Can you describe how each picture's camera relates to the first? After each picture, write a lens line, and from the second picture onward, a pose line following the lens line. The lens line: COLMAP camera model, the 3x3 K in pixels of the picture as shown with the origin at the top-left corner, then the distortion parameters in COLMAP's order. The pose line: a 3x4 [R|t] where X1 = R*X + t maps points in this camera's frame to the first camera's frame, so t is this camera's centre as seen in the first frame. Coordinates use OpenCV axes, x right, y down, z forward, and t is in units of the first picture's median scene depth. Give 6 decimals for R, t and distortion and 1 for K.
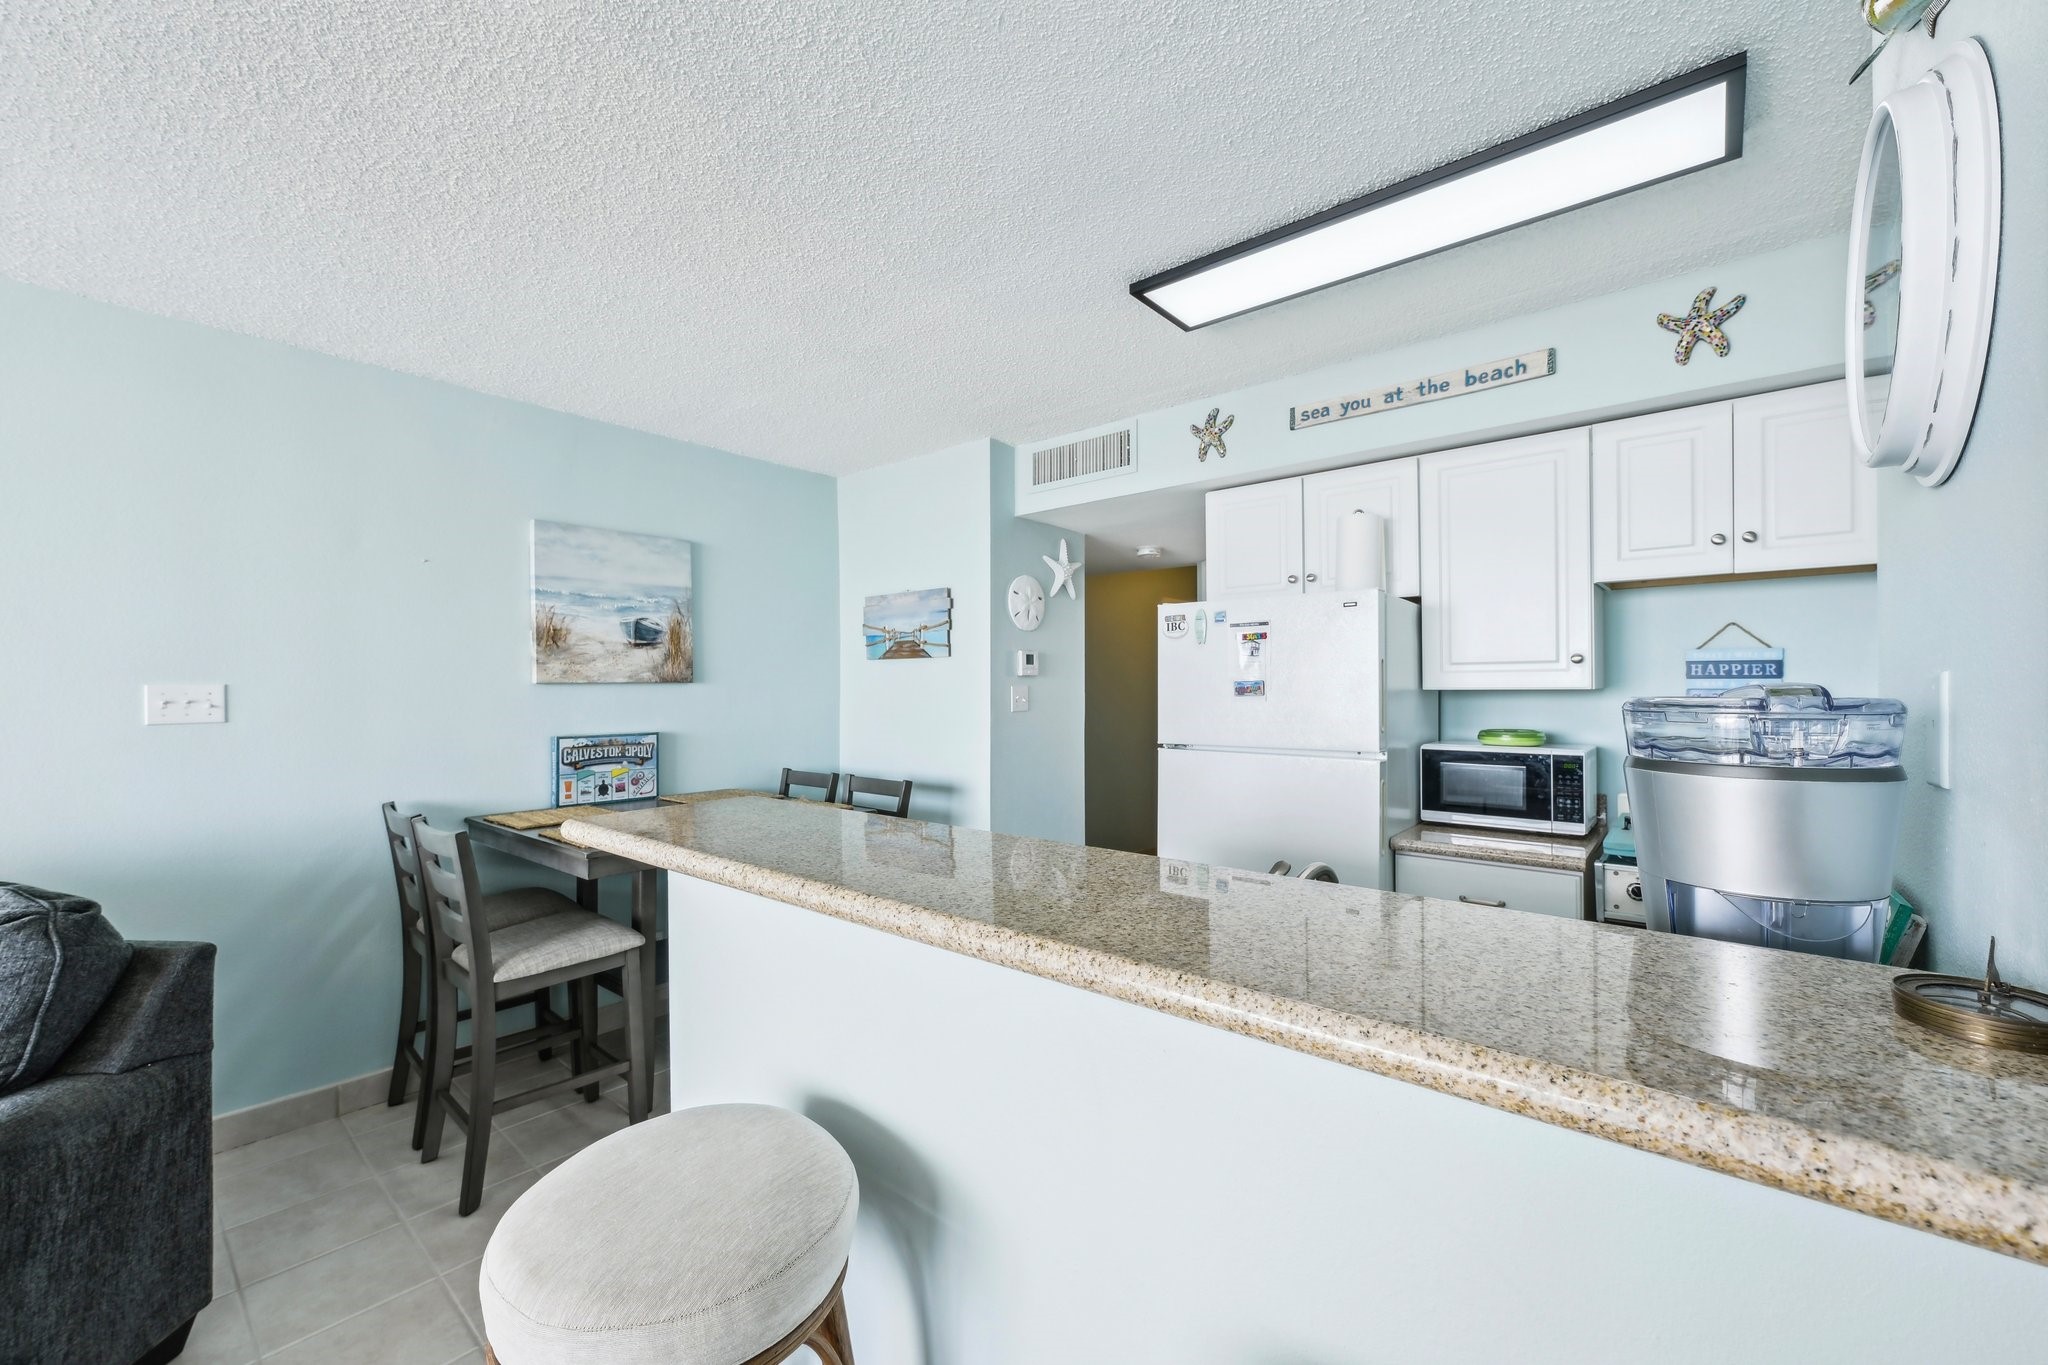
lens RADIAL K [[818.5, 0, 1017.4], [0, 818.5, 674.6], [0, 0, 1]] dist [0.000957, -0.001310]
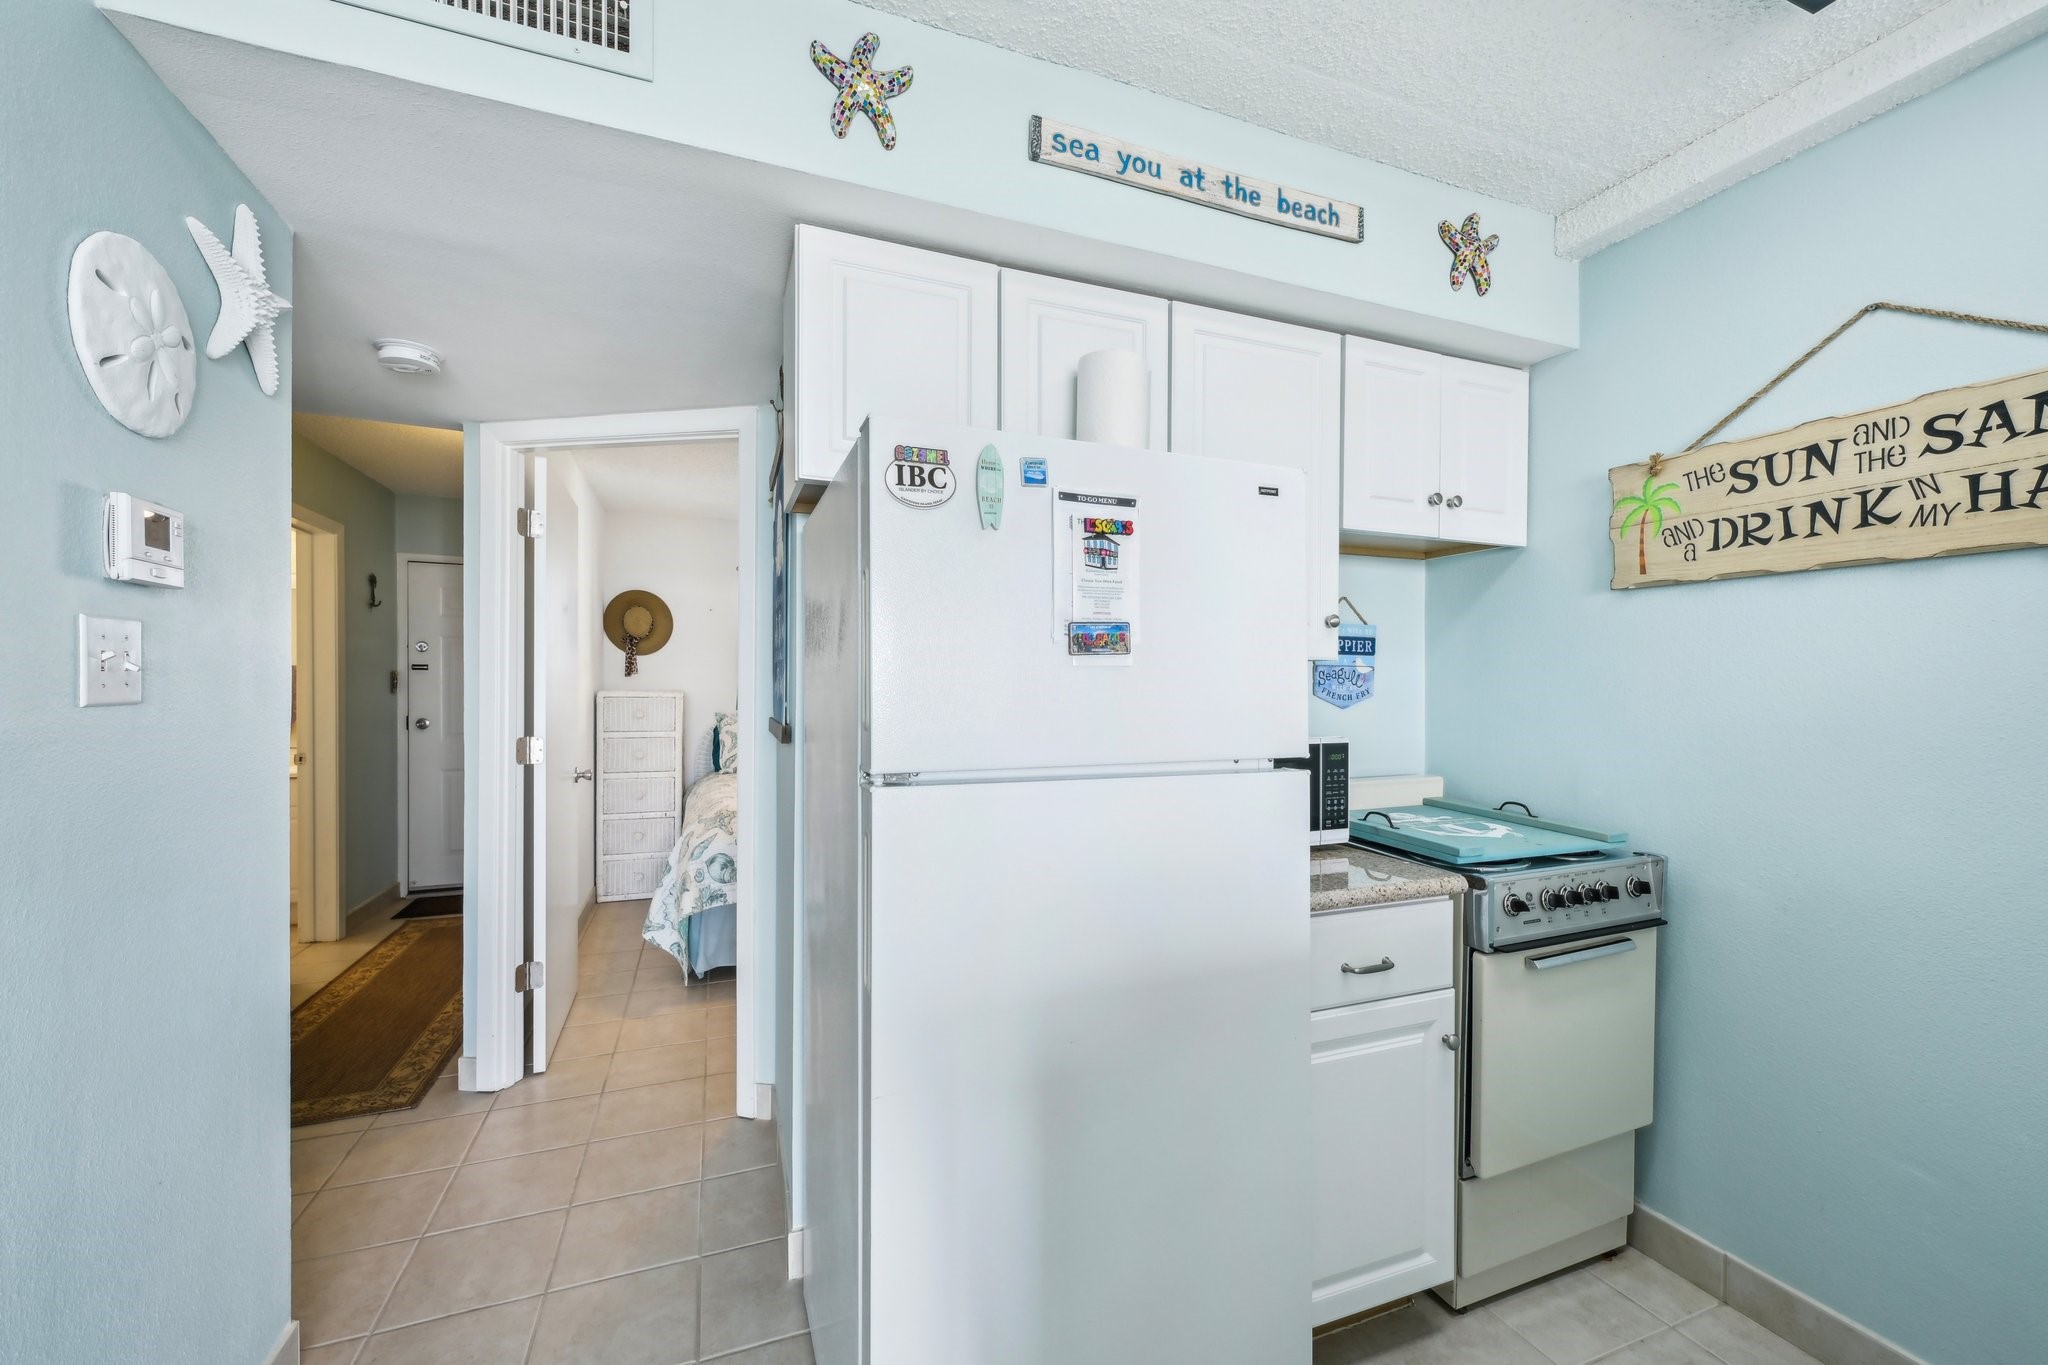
lens RADIAL K [[818.5, 0, 1030.5], [0, 818.5, 689.7], [0, 0, 1]] dist [0.000957, -0.001310]
pose [[0.461256, 0.003371, 0.887261, -0.132461], [-0.020065, 0.999777, 0.006633, 0.040248], [-0.887040, -0.020862, 0.461220, 0.756317]]
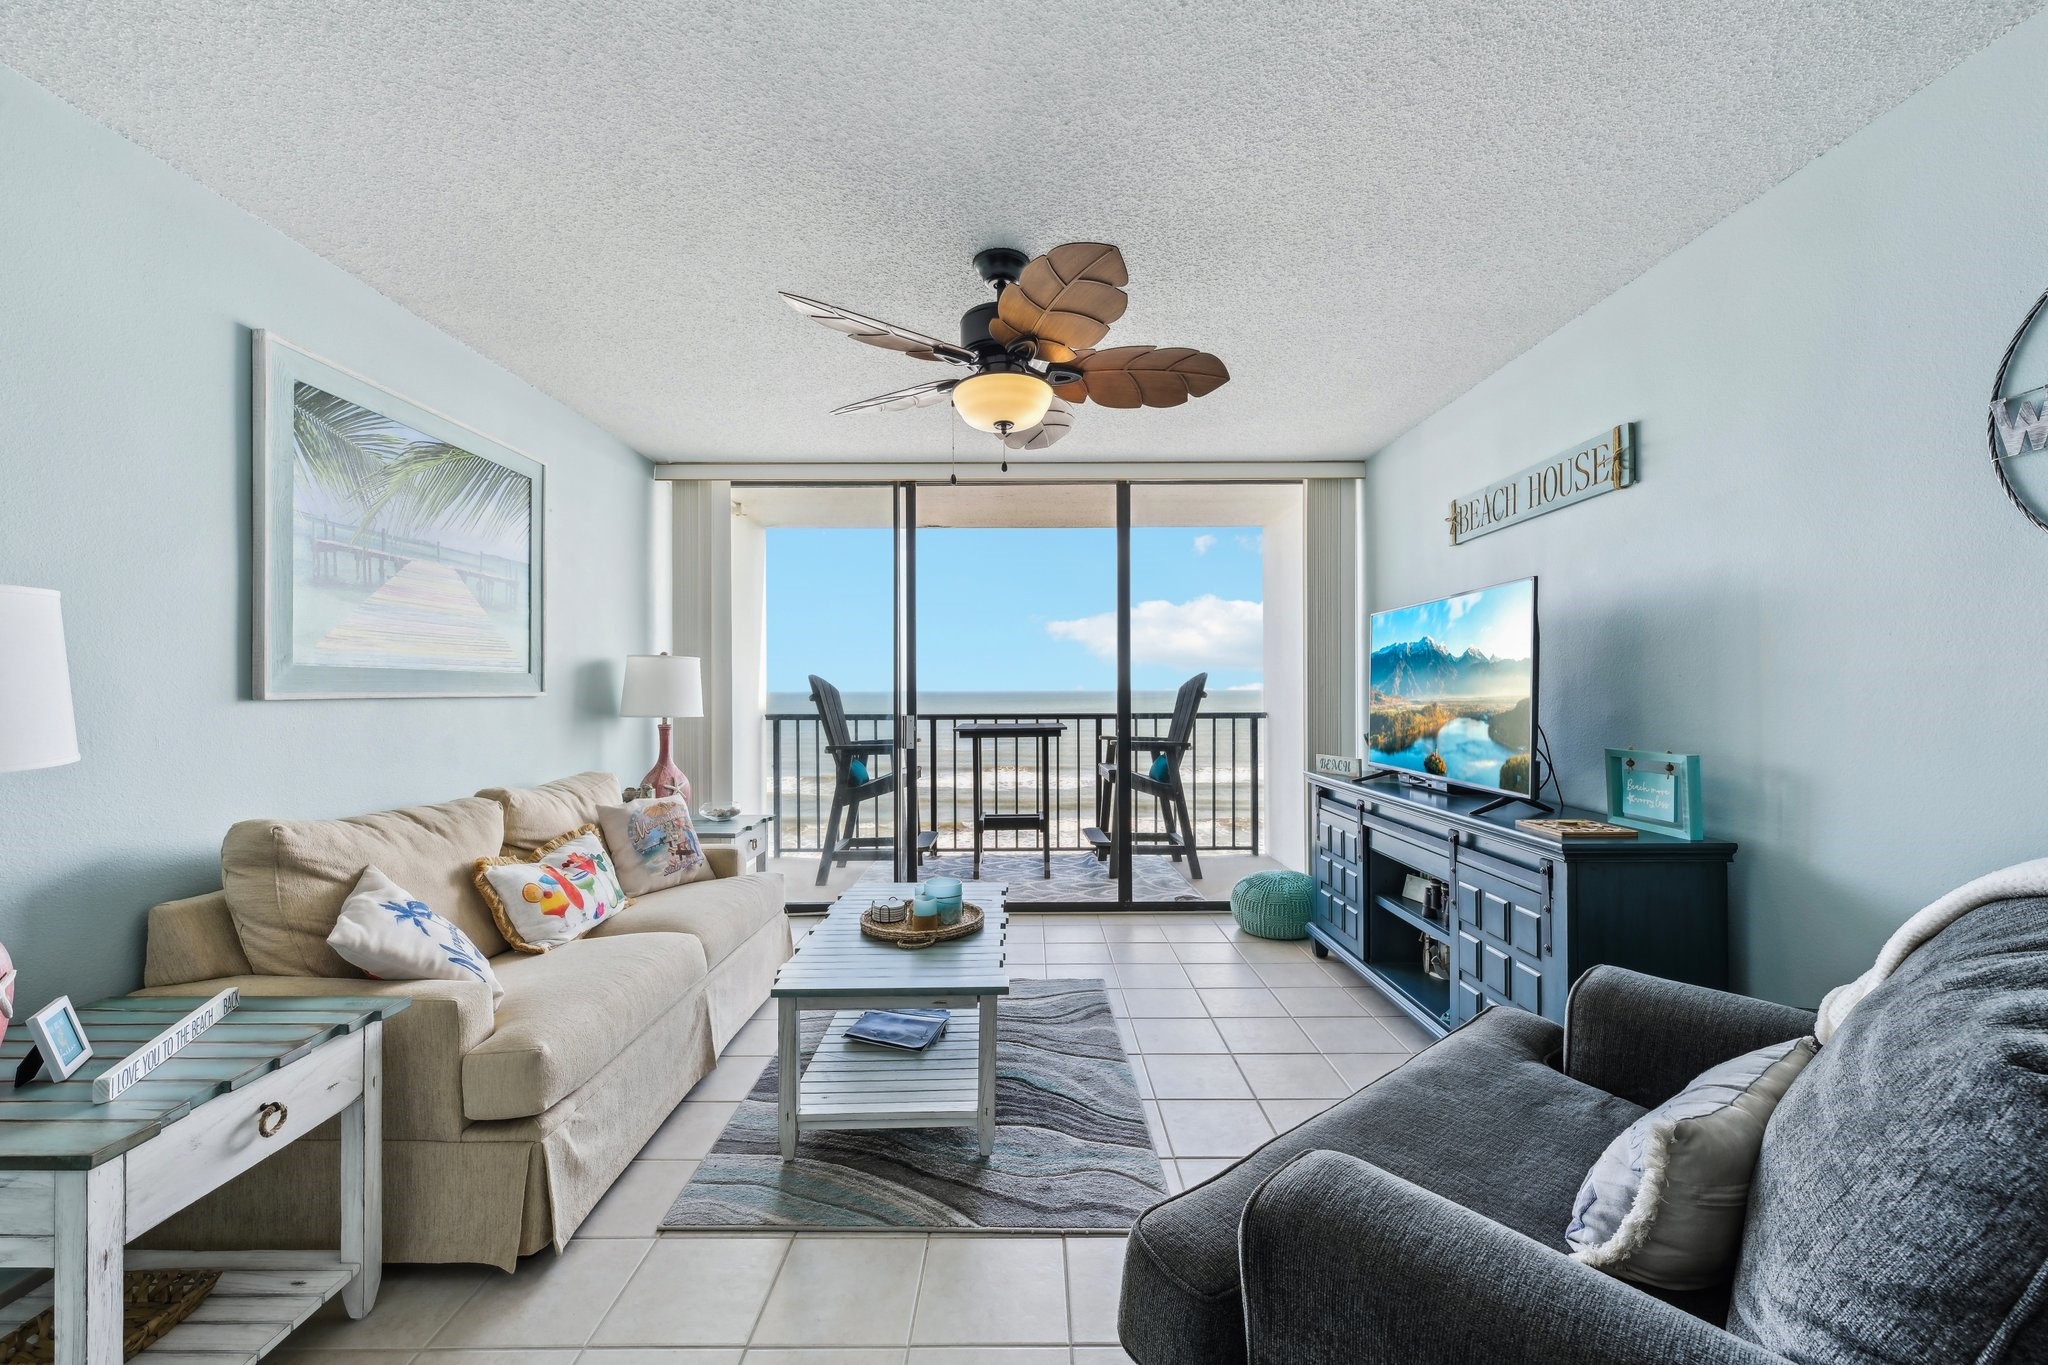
lens RADIAL K [[818.5, 0, 1025.5], [0, 818.5, 692.4], [0, 0, 1]] dist [0.000957, -0.001310]
pose [[-0.754674, 0.008902, -0.656040, -0.301509], [0.015067, 0.999879, -0.003765, 0.053978], [0.655927, -0.012726, -0.754717, 0.529418]]
